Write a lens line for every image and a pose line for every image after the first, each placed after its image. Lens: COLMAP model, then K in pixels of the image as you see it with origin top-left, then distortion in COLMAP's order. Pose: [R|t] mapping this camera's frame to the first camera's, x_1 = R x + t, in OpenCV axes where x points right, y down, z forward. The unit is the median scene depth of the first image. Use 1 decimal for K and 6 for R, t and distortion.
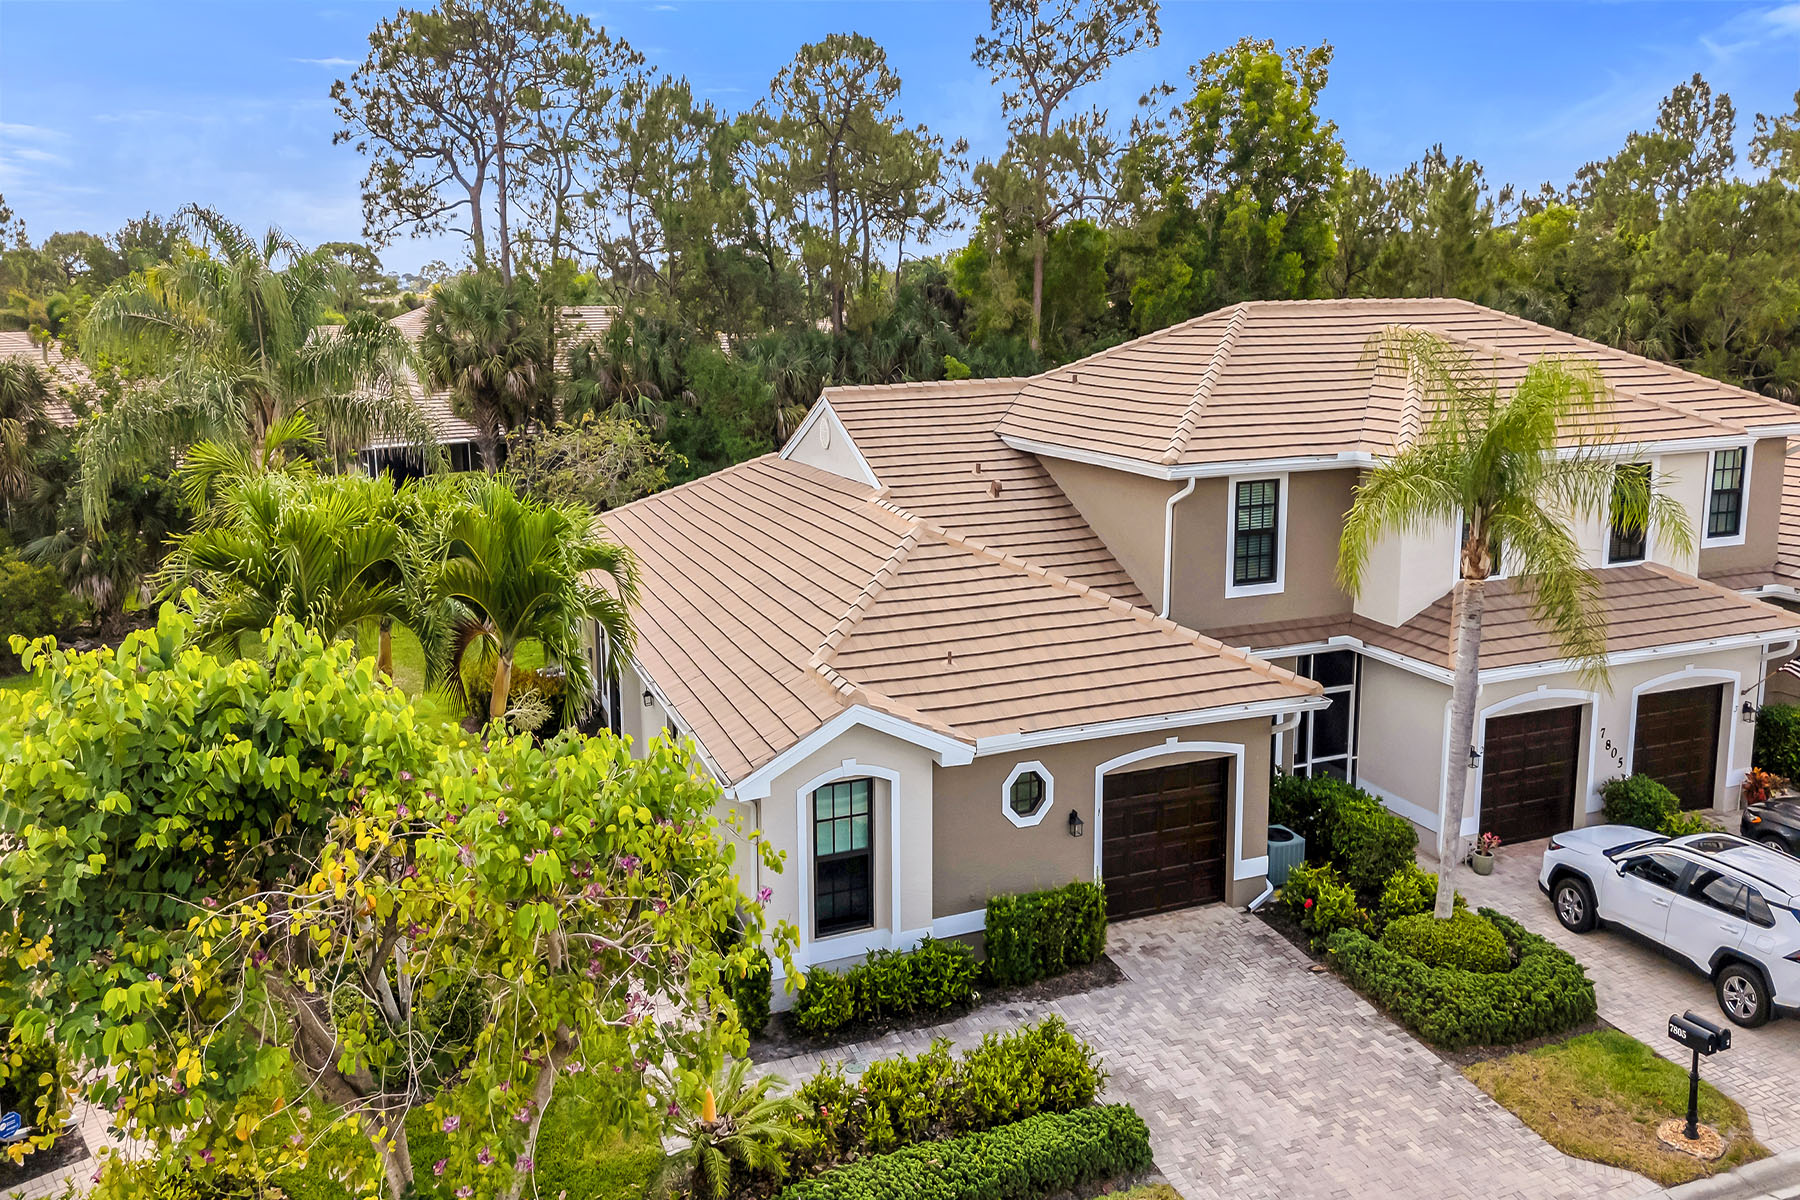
lens RADIAL K [[1303.9, 0, 900.0], [0, 1303.9, 600.0], [0, 0, 1]] dist [0.040018, -0.010167]
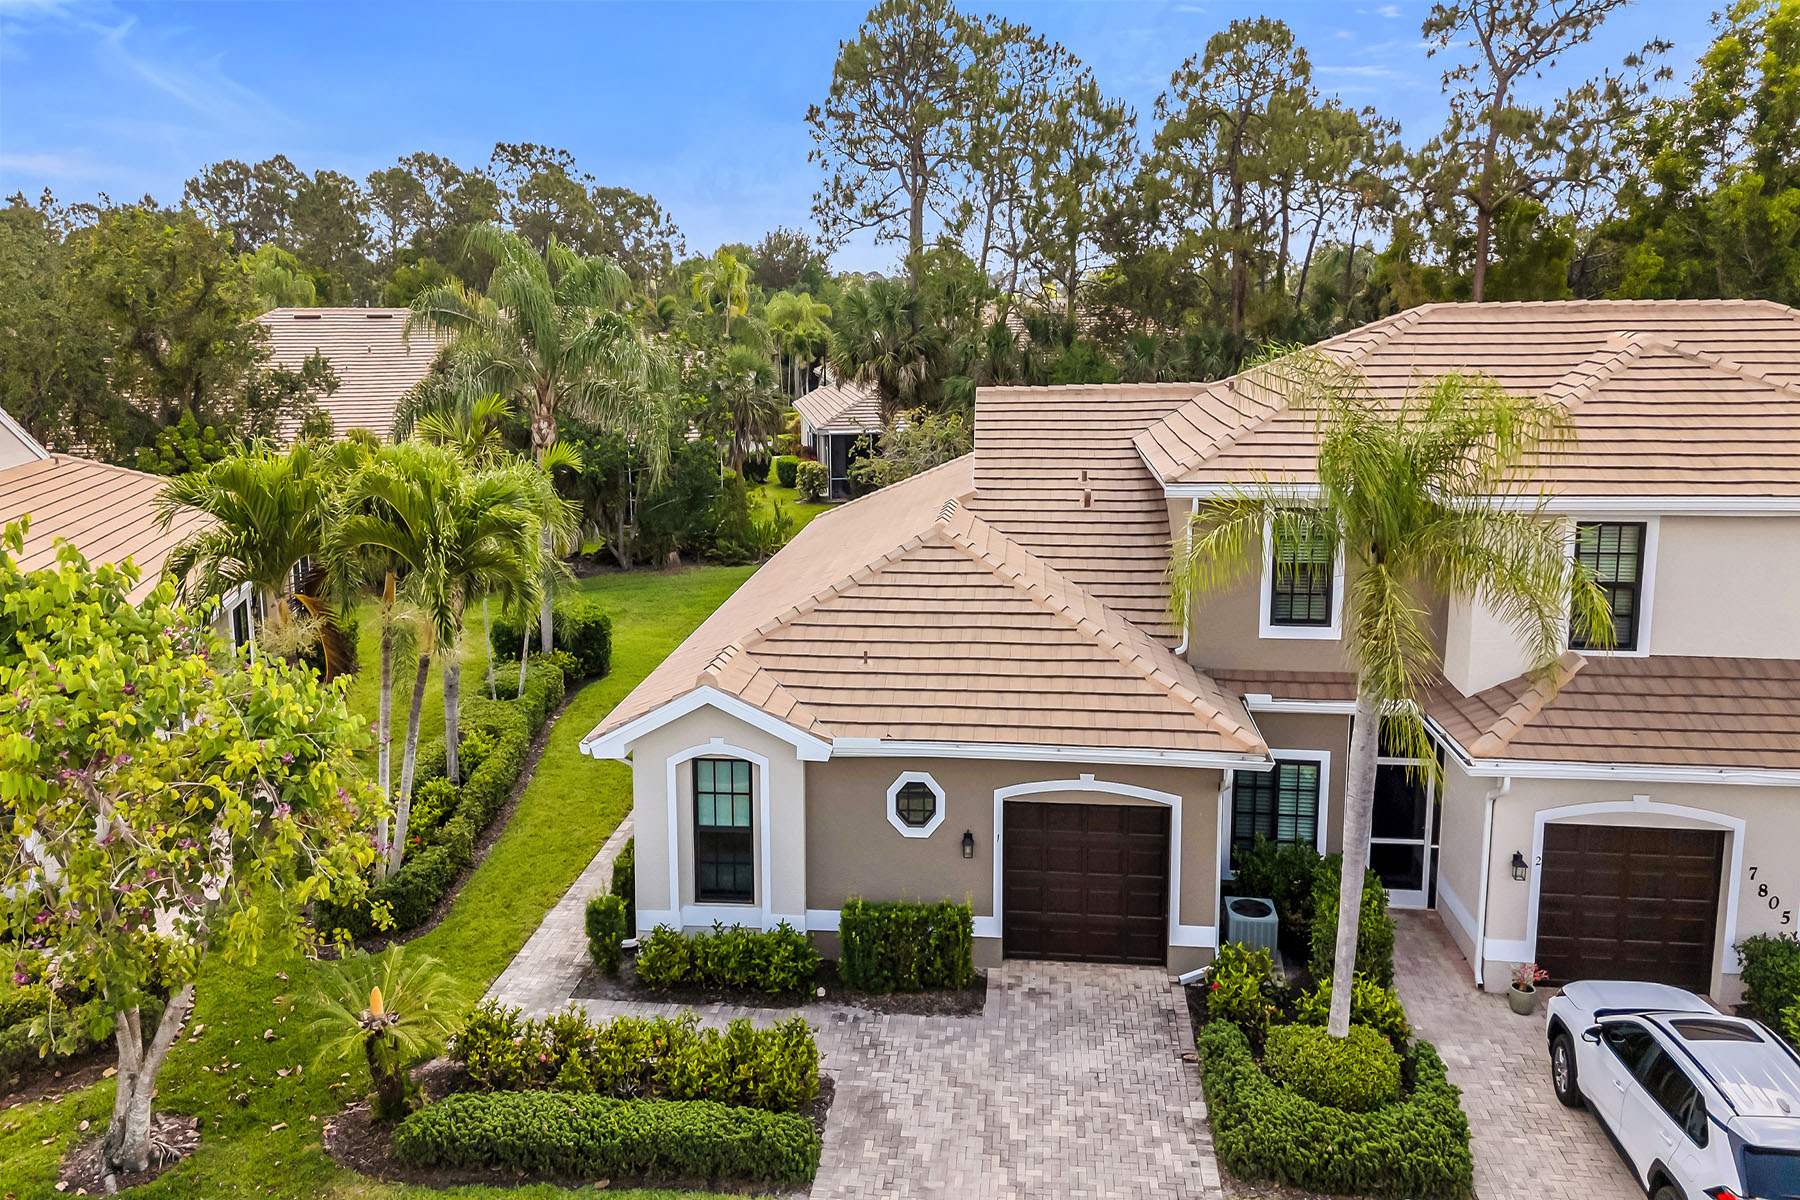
lens RADIAL K [[1303.8, 0, 900.0], [0, 1303.8, 600.0], [0, 0, 1]] dist [0.044184, -0.003756]
pose [[0.890412, 0.105371, -0.442791, 0.485628], [-0.105381, 0.994126, 0.024661, -0.026112], [0.442789, 0.024704, 0.896286, 0.107373]]
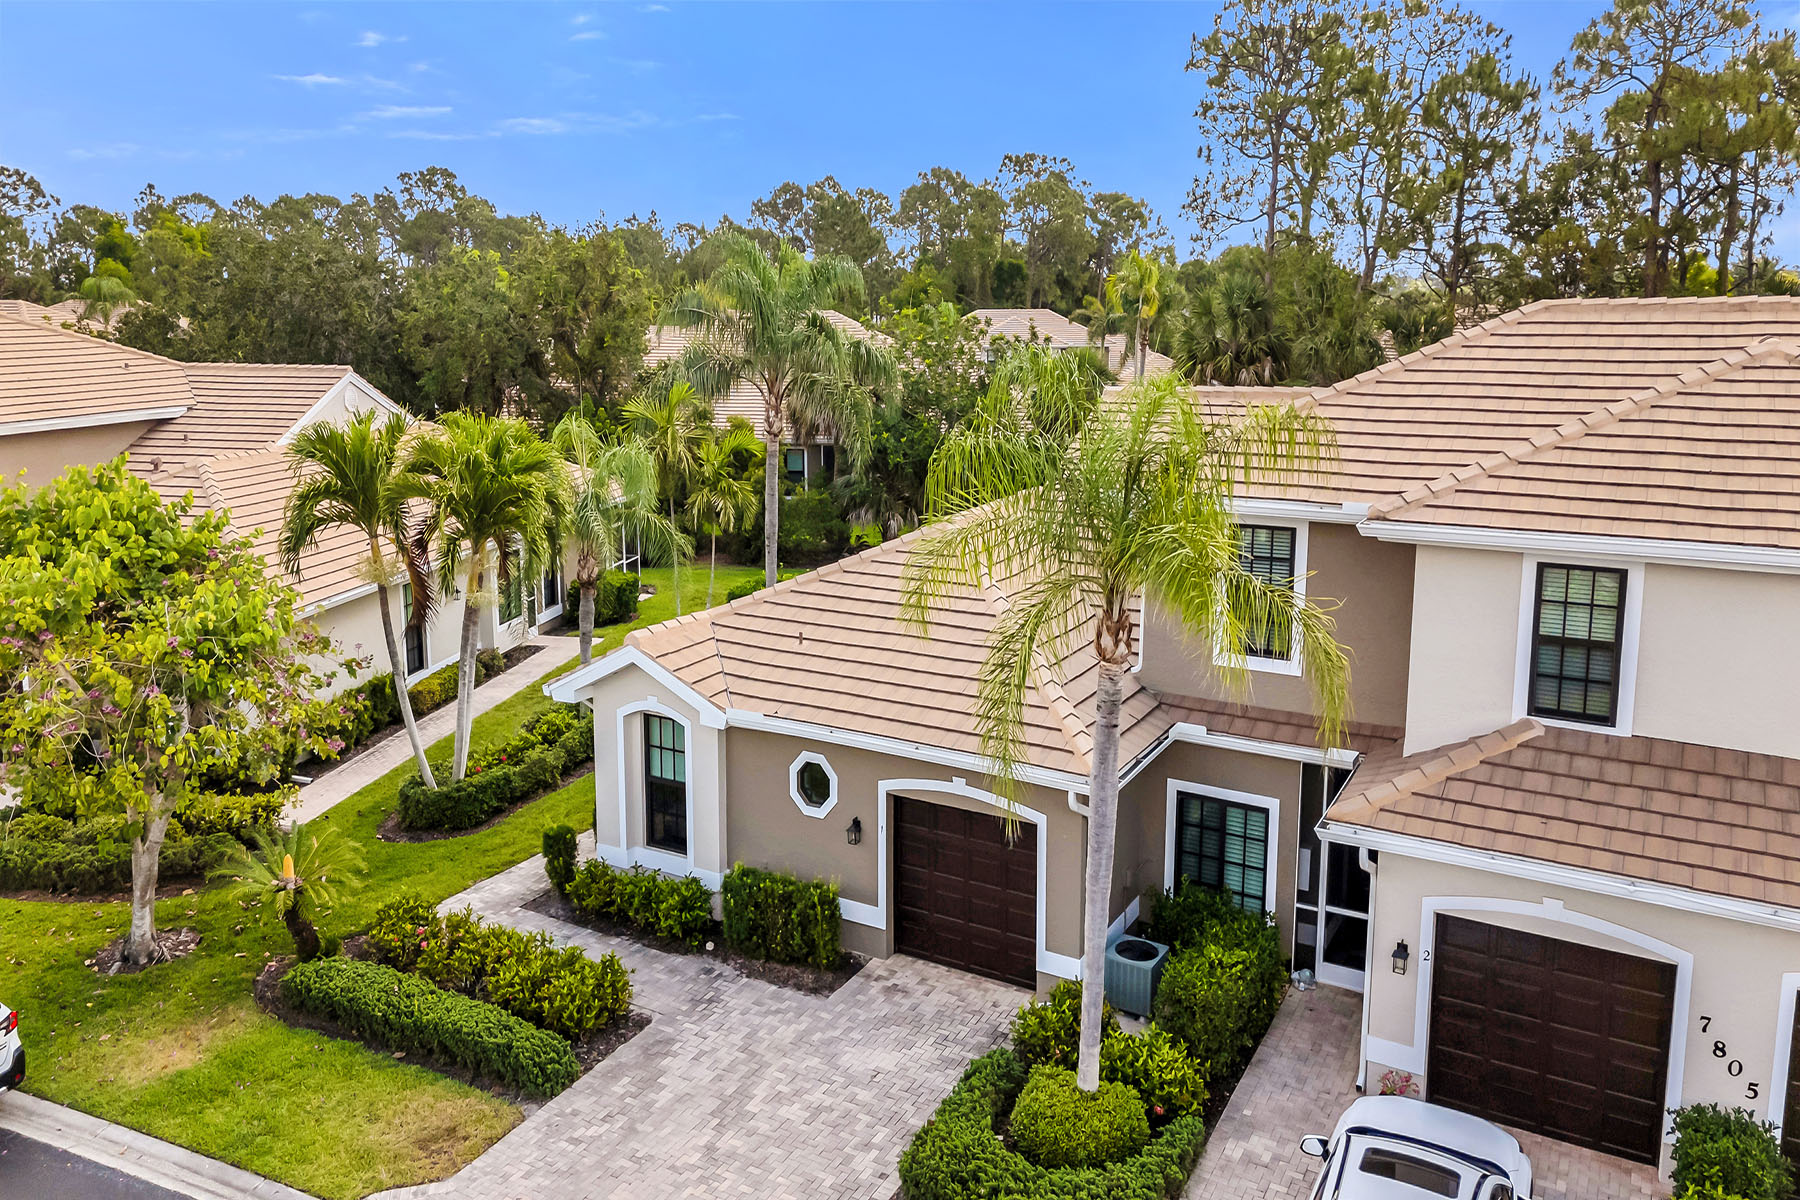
lens RADIAL K [[1298.4, 0, 900.0], [0, 1298.4, 600.0], [0, 0, 1]] dist [0.048550, -0.006592]
pose [[0.629503, 0.178316, -0.756260, 0.840406], [-0.179918, 0.980309, 0.081381, -0.081726], [0.755880, 0.084835, 0.649190, 0.370785]]
